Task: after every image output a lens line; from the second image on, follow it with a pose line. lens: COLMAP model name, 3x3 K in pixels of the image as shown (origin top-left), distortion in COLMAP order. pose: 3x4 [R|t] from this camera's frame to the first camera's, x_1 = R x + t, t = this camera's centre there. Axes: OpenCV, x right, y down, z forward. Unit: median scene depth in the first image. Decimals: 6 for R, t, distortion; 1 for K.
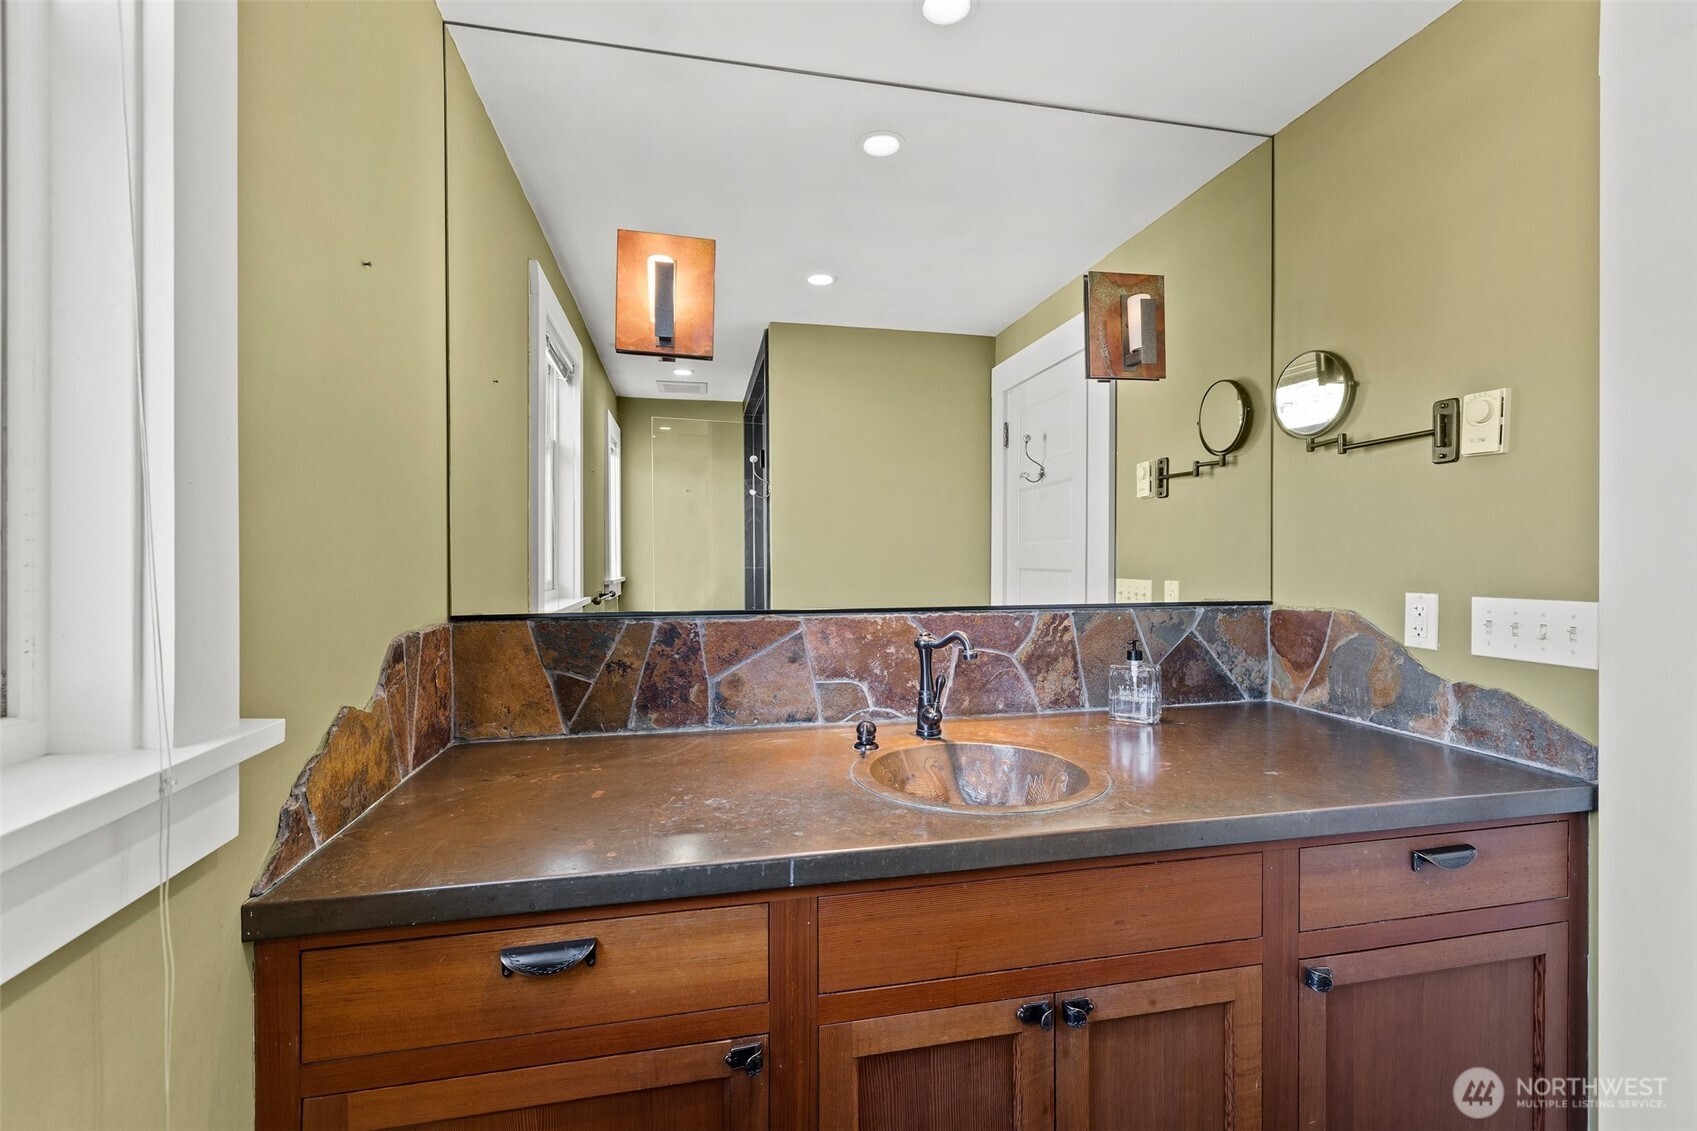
lens RADIAL K [[714.7, 0, 853.2], [0, 714.7, 563.1], [0, 0, 1]] dist [0.001064, 0.000033]
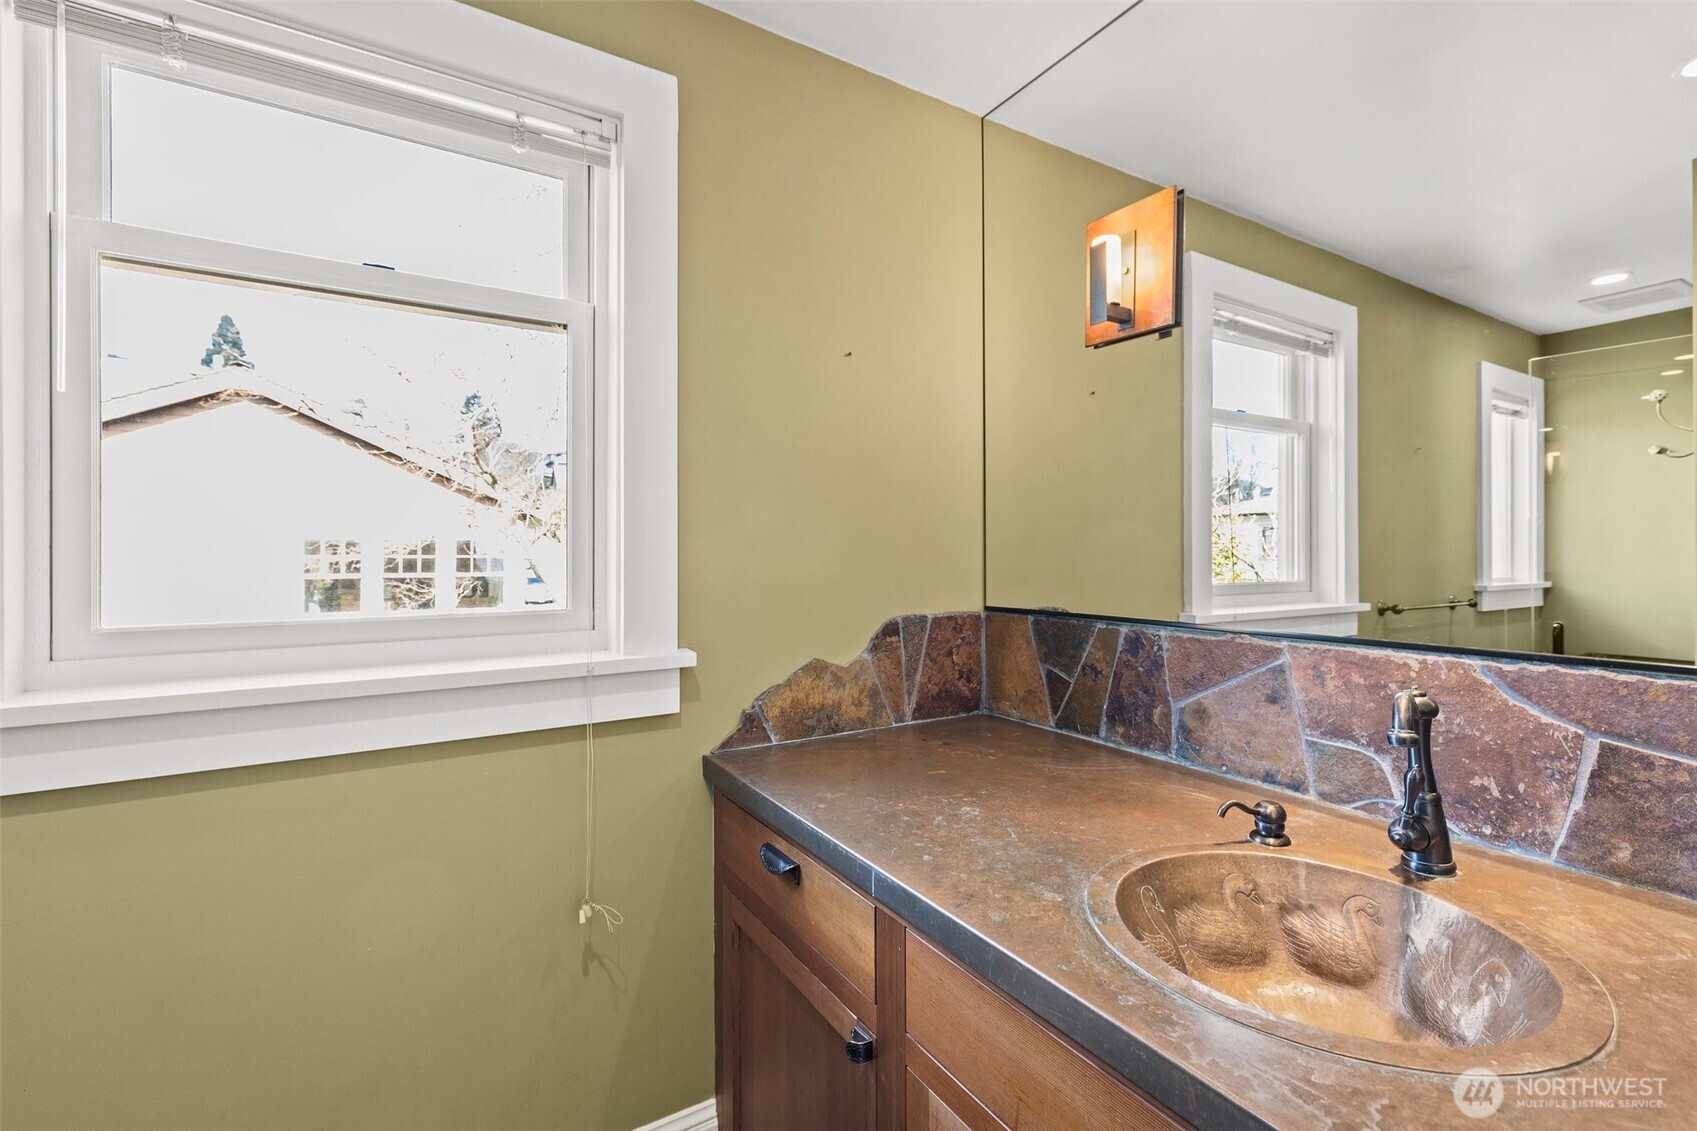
lens RADIAL K [[714.7, 0, 853.1], [0, 714.7, 557.9], [0, 0, 1]] dist [0.001064, 0.000033]
pose [[0.374209, 0.008576, -0.927305, 0.445701], [-0.008637, 0.999946, 0.005762, -0.011248], [0.927304, 0.005853, 0.374263, 0.330279]]
